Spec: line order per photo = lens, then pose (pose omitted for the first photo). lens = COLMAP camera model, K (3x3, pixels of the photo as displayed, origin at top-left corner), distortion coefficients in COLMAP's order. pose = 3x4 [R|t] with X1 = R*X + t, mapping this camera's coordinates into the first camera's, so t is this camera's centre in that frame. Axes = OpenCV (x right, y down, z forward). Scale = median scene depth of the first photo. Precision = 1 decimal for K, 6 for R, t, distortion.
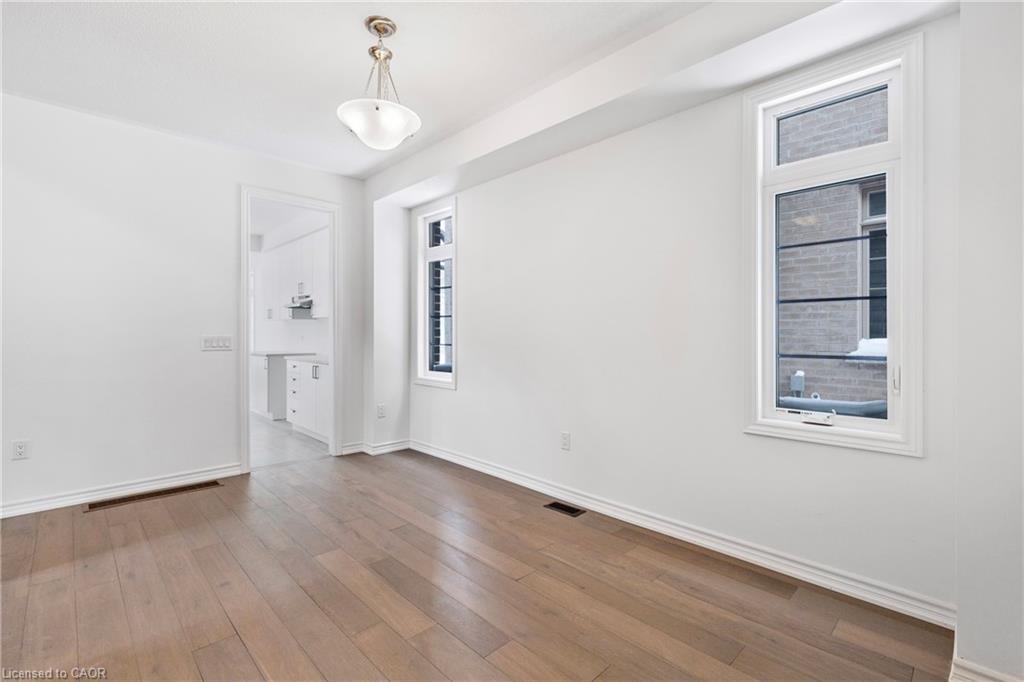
lens RADIAL K [[466.0, 0, 515.4], [0, 466.0, 335.7], [0, 0, 1]] dist [0.023077, -0.001263]
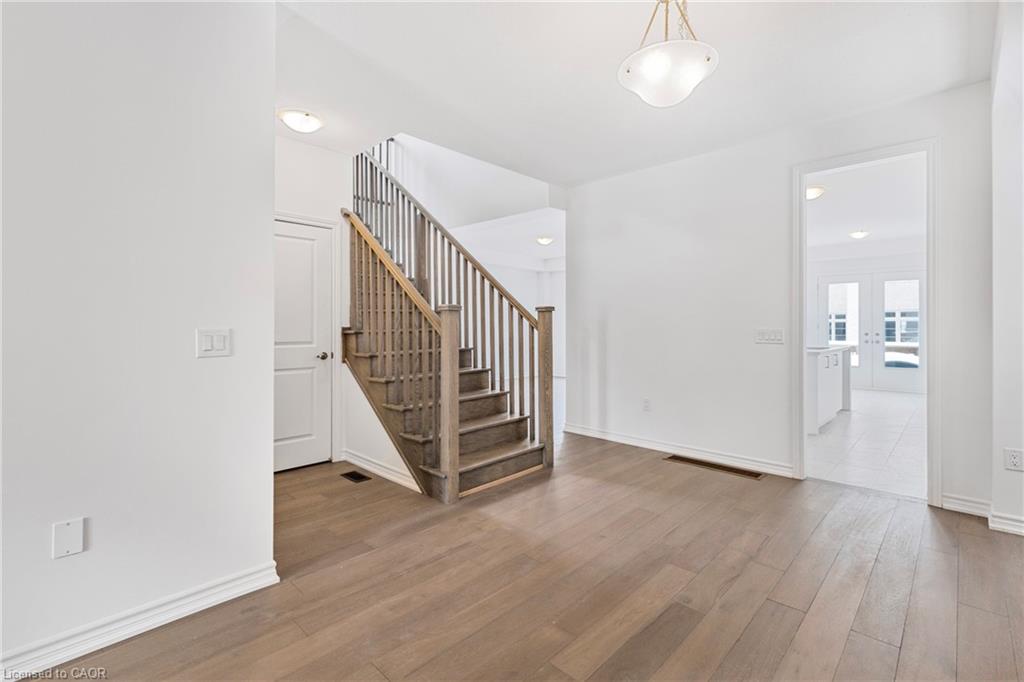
lens RADIAL K [[466.0, 0, 514.9], [0, 466.0, 333.0], [0, 0, 1]] dist [0.023077, -0.001263]
pose [[0.033609, 0.015089, -0.999321, 0.387603], [0.003370, 0.999879, 0.015211, -0.008566], [0.999429, -0.003879, 0.033554, 0.510479]]
